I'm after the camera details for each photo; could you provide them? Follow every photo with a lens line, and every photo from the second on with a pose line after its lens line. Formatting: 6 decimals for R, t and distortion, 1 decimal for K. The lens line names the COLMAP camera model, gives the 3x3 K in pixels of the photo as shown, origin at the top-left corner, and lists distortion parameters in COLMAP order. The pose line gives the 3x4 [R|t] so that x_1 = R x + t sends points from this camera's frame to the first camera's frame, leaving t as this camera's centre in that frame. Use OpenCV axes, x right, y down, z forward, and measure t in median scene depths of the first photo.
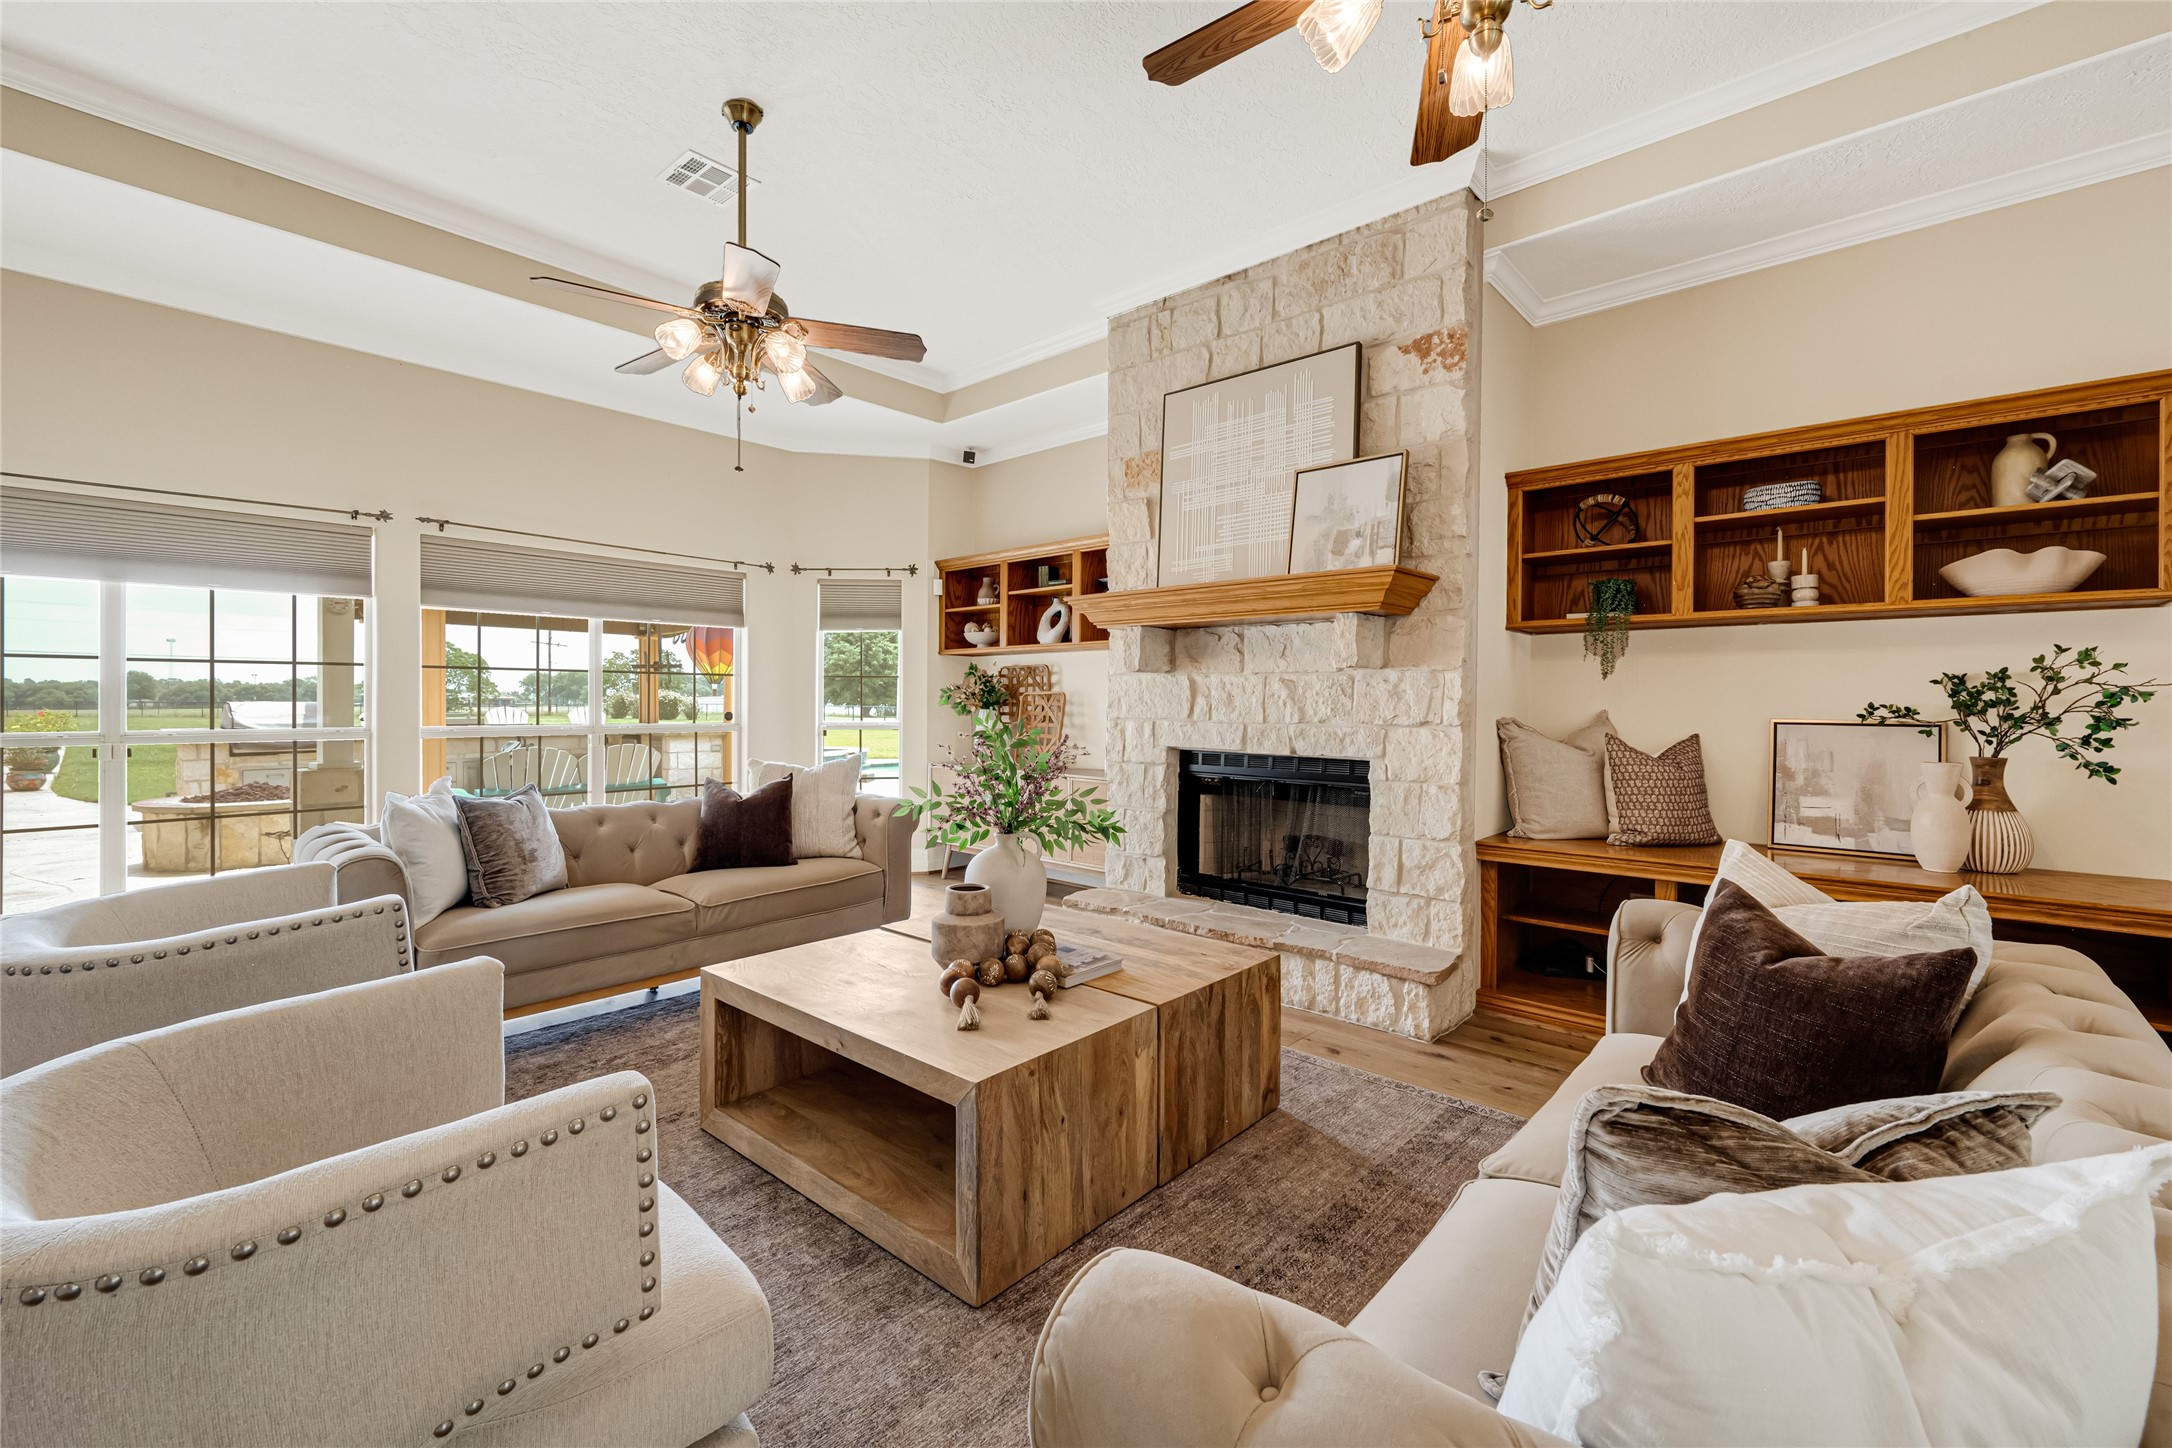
lens RADIAL K [[899.7, 0, 1088.1], [0, 899.7, 709.4], [0, 0, 1]] dist [0.001178, -0.000271]
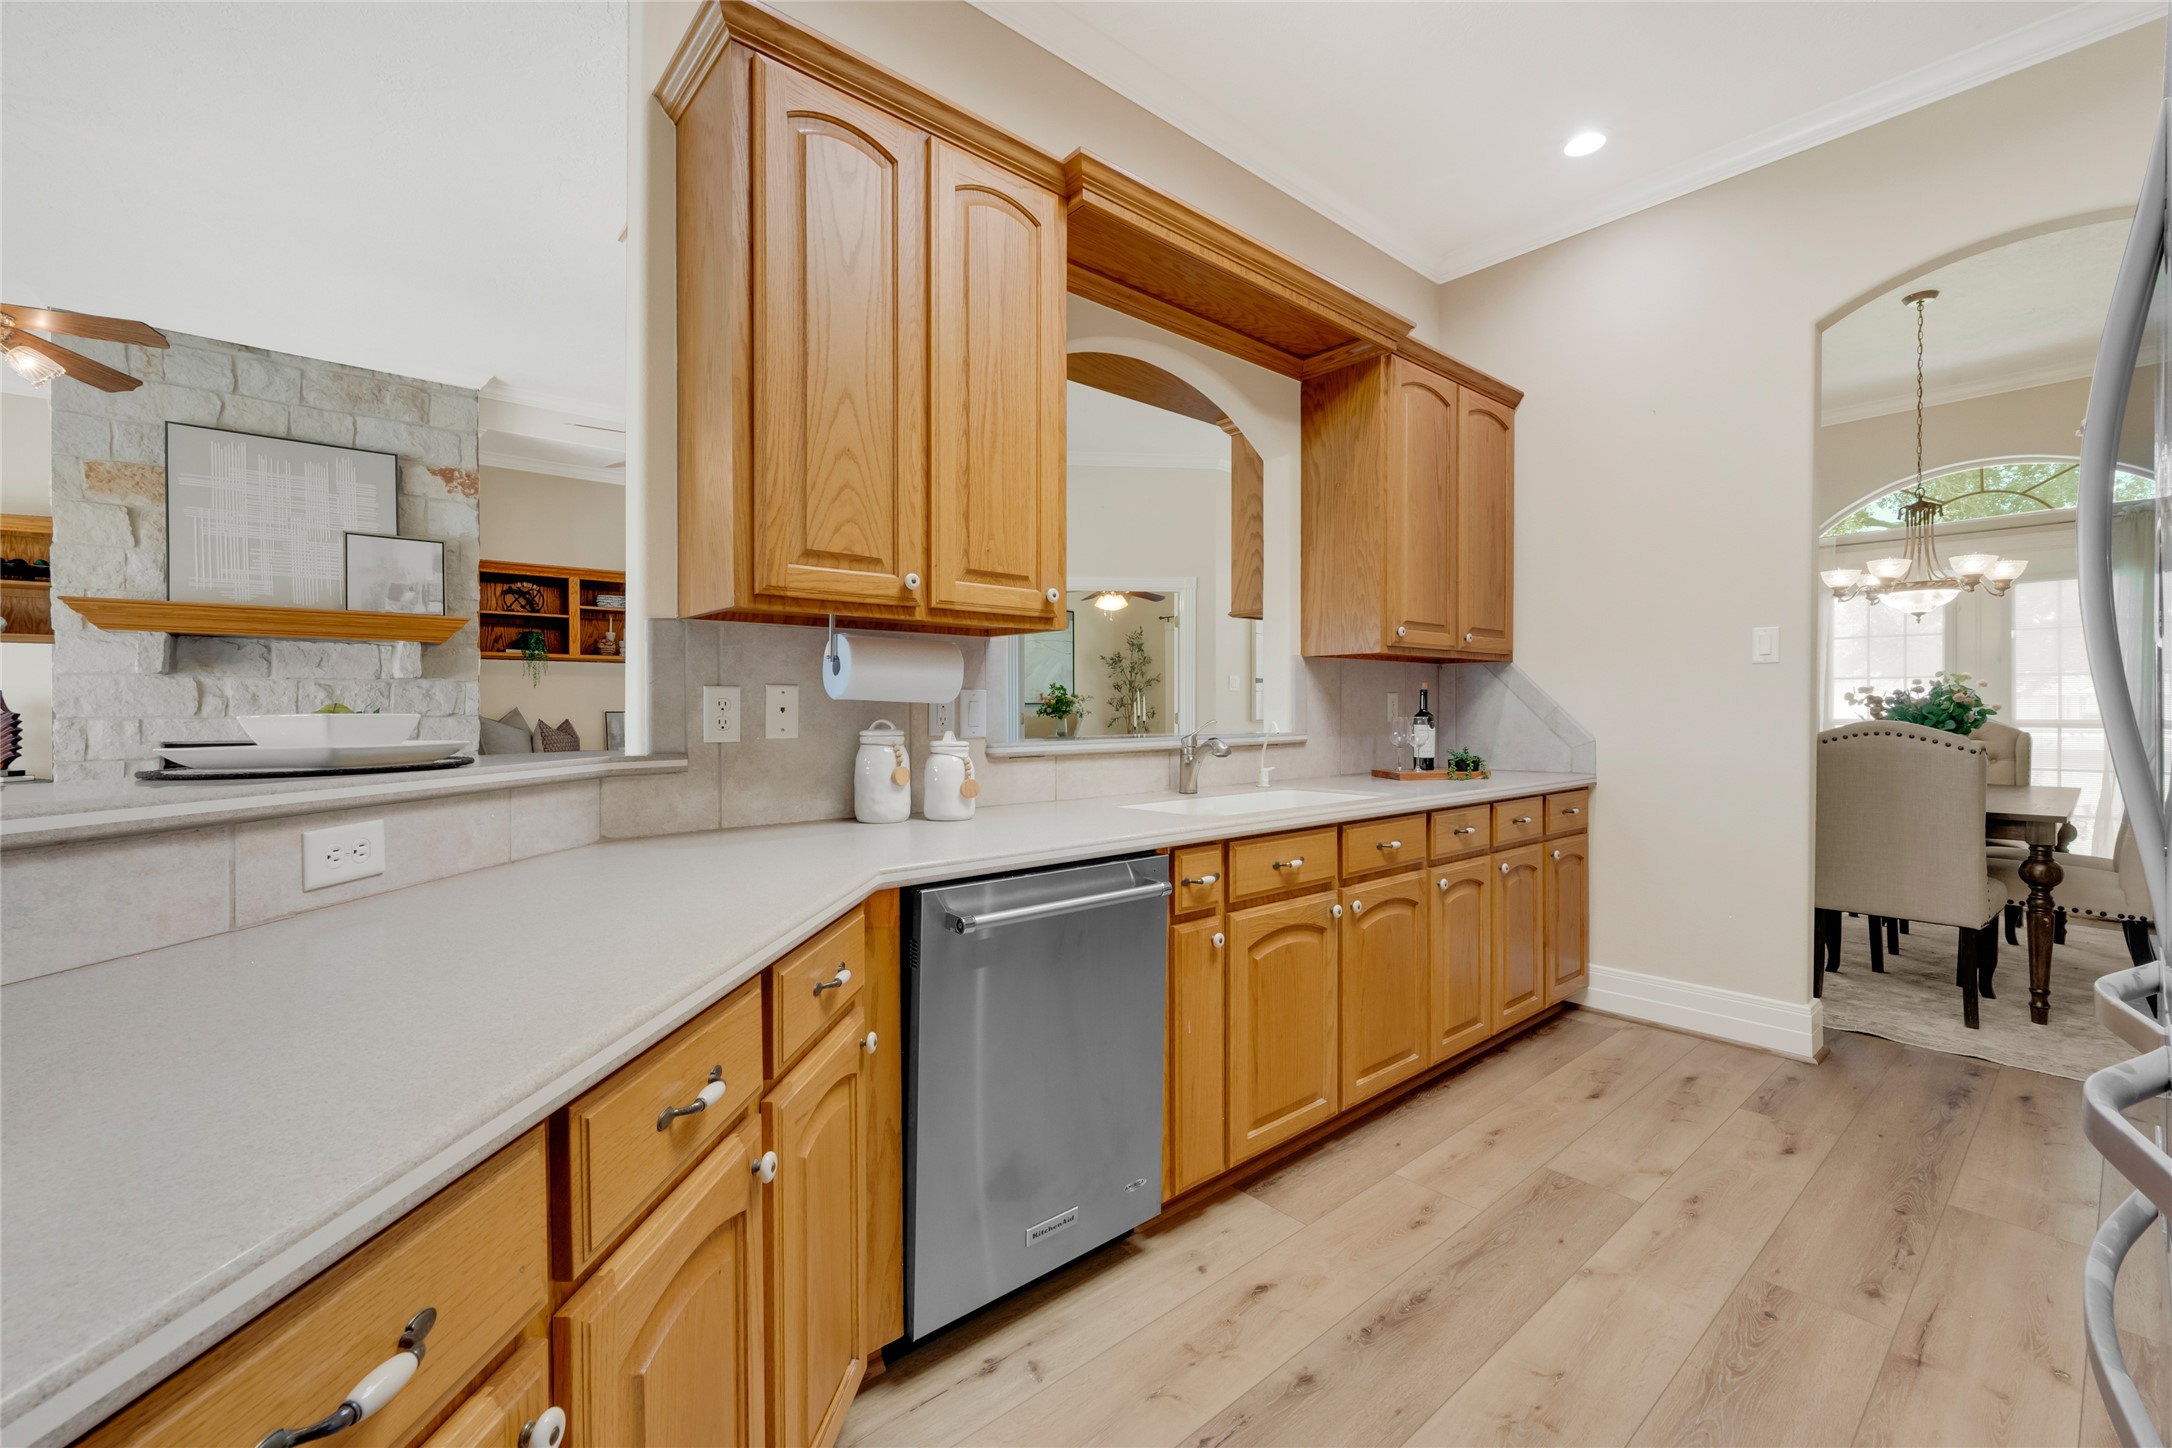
lens RADIAL K [[899.7, 0, 1088.1], [0, 899.7, 709.4], [0, 0, 1]] dist [0.001178, -0.000271]
pose [[0.129543, -0.007490, 0.991546, -1.017946], [0.008980, 0.999939, 0.006380, 0.005679], [-0.991533, 0.008078, 0.129602, -0.301439]]
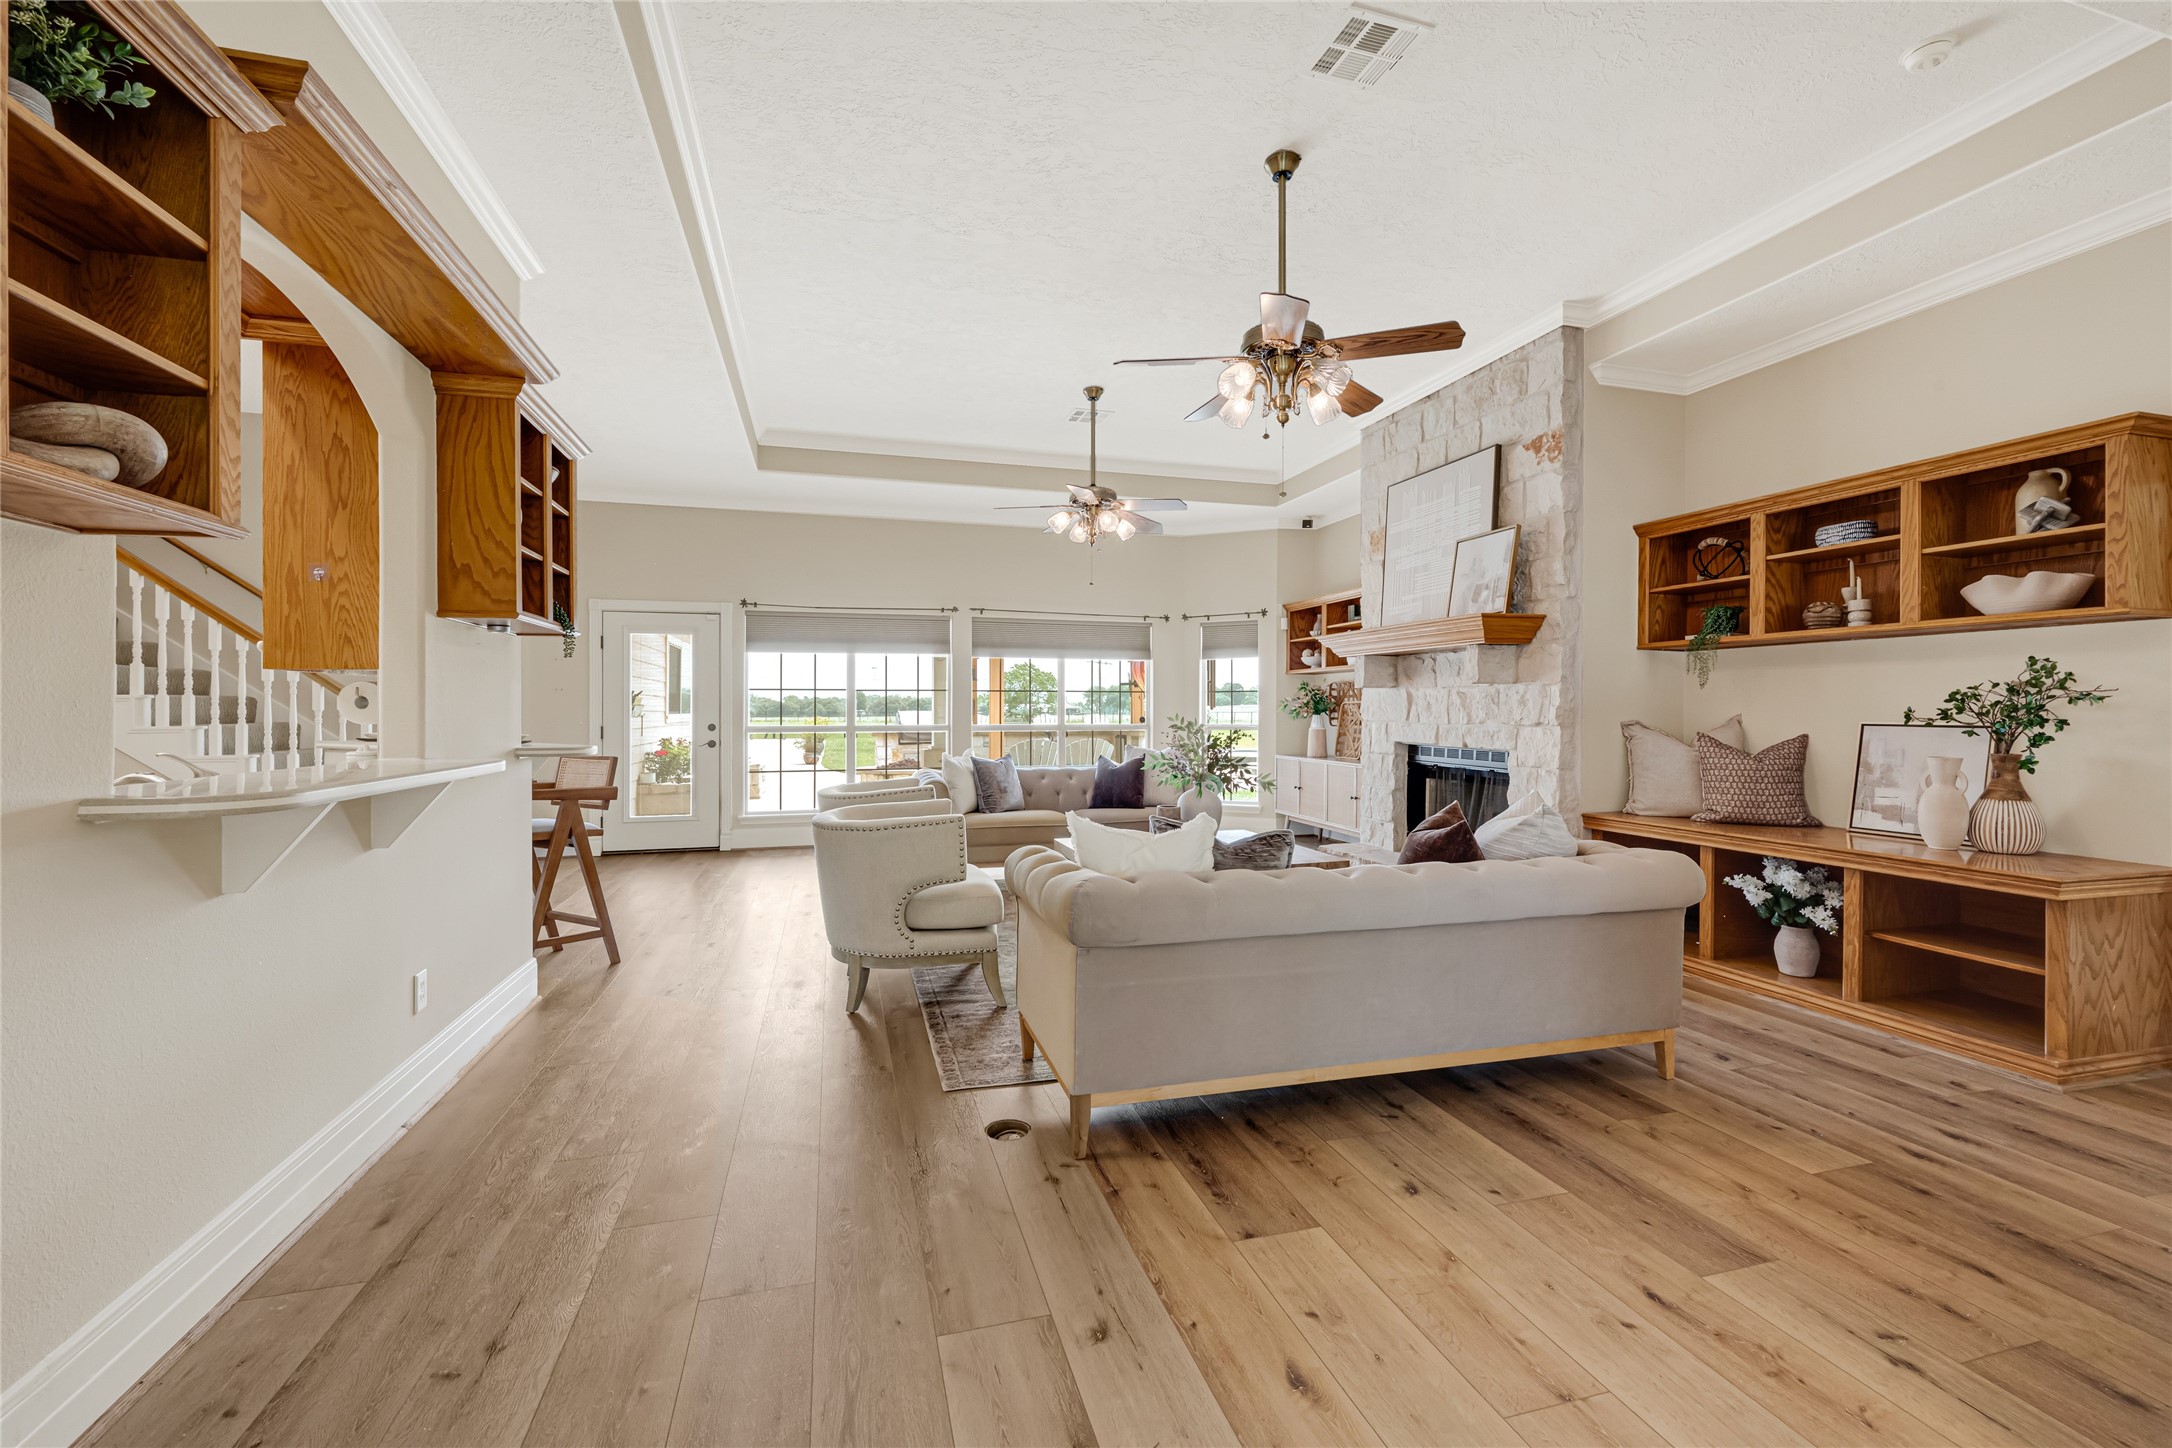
lens RADIAL K [[899.7, 0, 1088.1], [0, 899.7, 709.4], [0, 0, 1]] dist [0.001178, -0.000271]
pose [[0.846383, -0.003769, -0.532561, 0.507099], [-0.001267, 0.999958, -0.009091, 0.006805], [0.532573, 0.008370, 0.846343, -0.486428]]
